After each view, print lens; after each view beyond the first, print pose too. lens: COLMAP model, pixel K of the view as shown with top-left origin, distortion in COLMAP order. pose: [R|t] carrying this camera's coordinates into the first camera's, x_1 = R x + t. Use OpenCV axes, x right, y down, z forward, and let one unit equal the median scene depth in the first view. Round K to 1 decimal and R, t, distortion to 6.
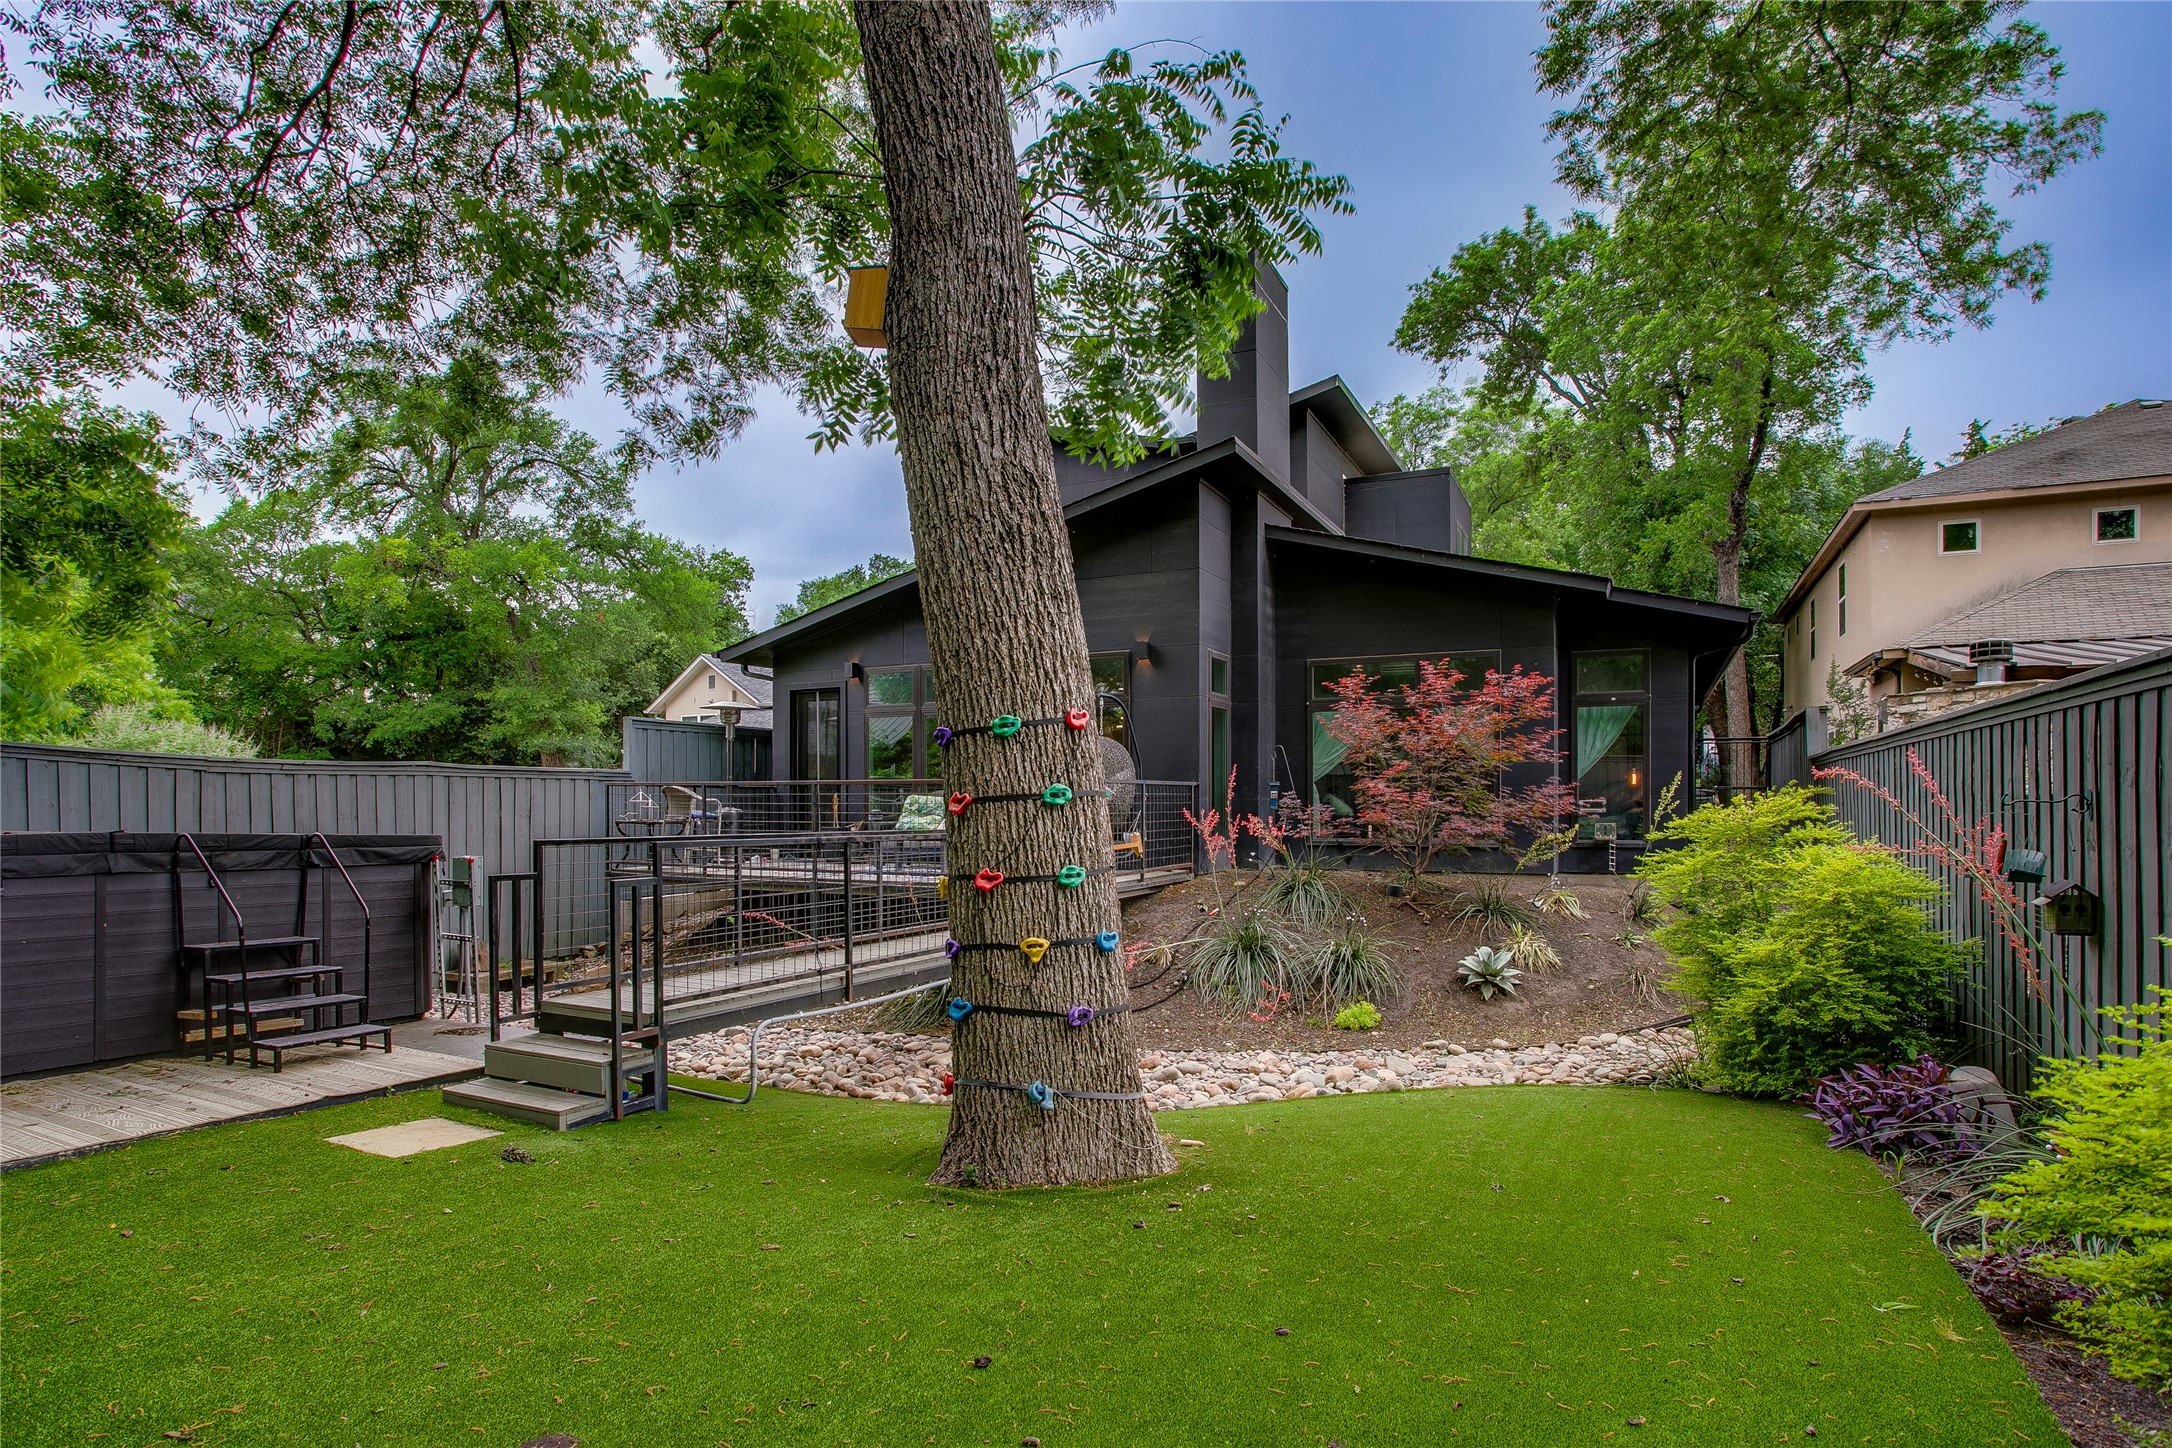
lens RADIAL K [[1059.8, 0, 1080.1], [0, 1059.8, 711.2], [0, 0, 1]] dist [-0.045288, 0.023079]
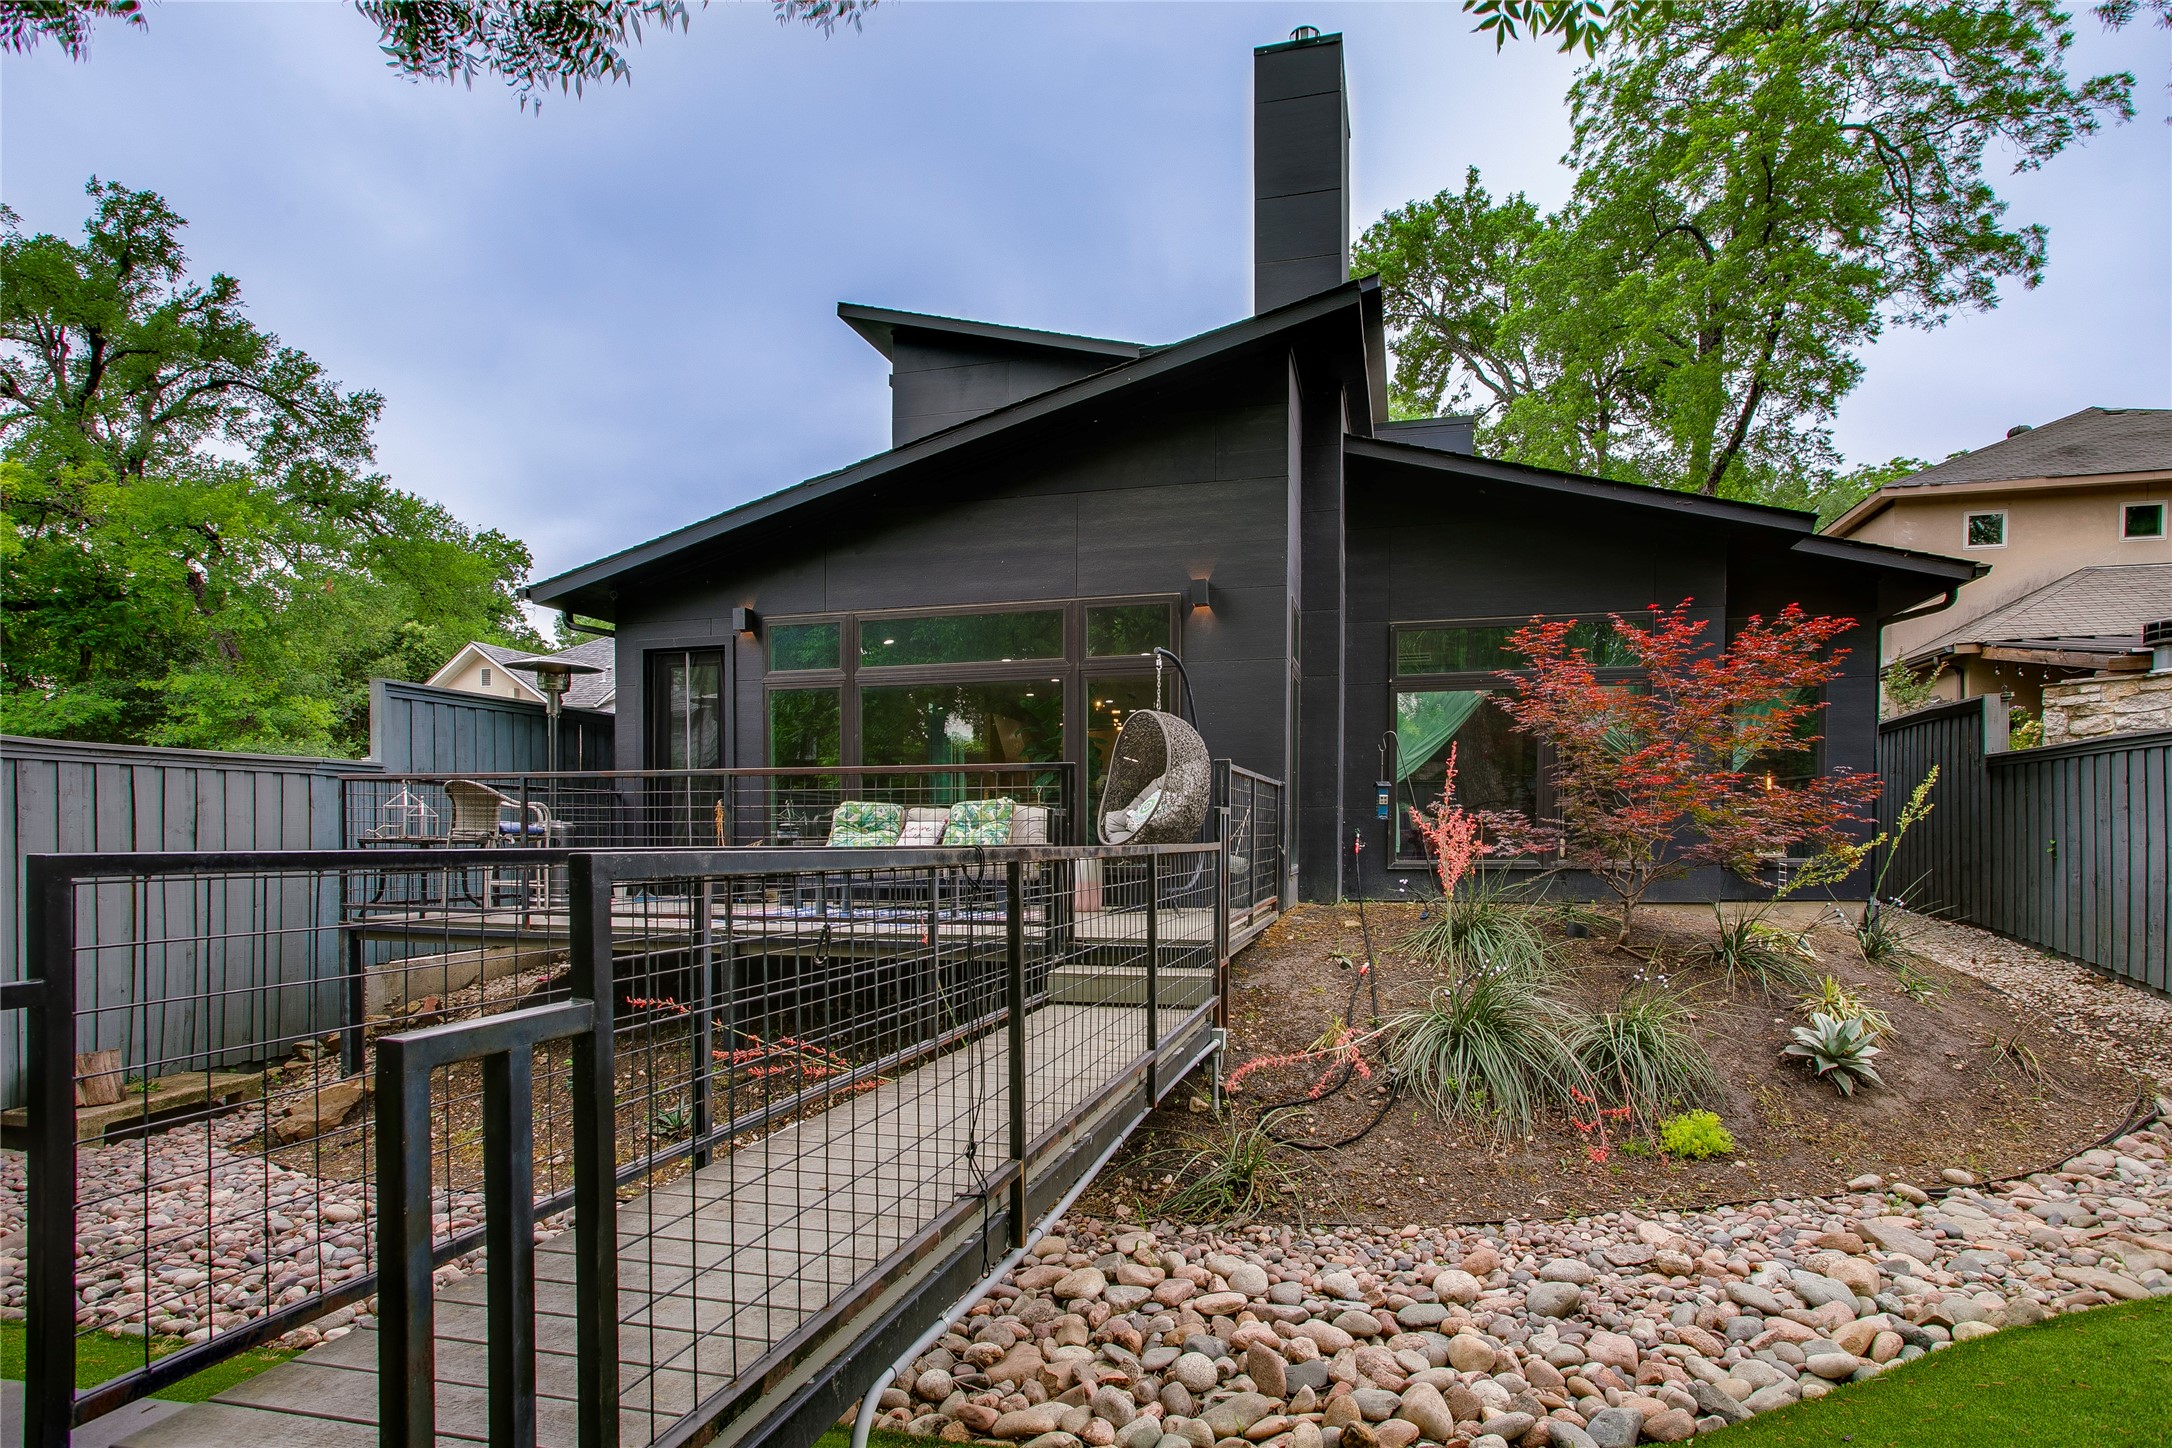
lens RADIAL K [[1036.1, 0, 1082.9], [0, 1036.1, 778.1], [0, 0, 1]] dist [-0.021435, 0.013233]
pose [[0.979191, 0.007224, 0.202811, -0.065727], [-0.014136, 0.999367, 0.032649, 0.018633], [-0.202446, -0.034837, 0.978674, 0.143161]]
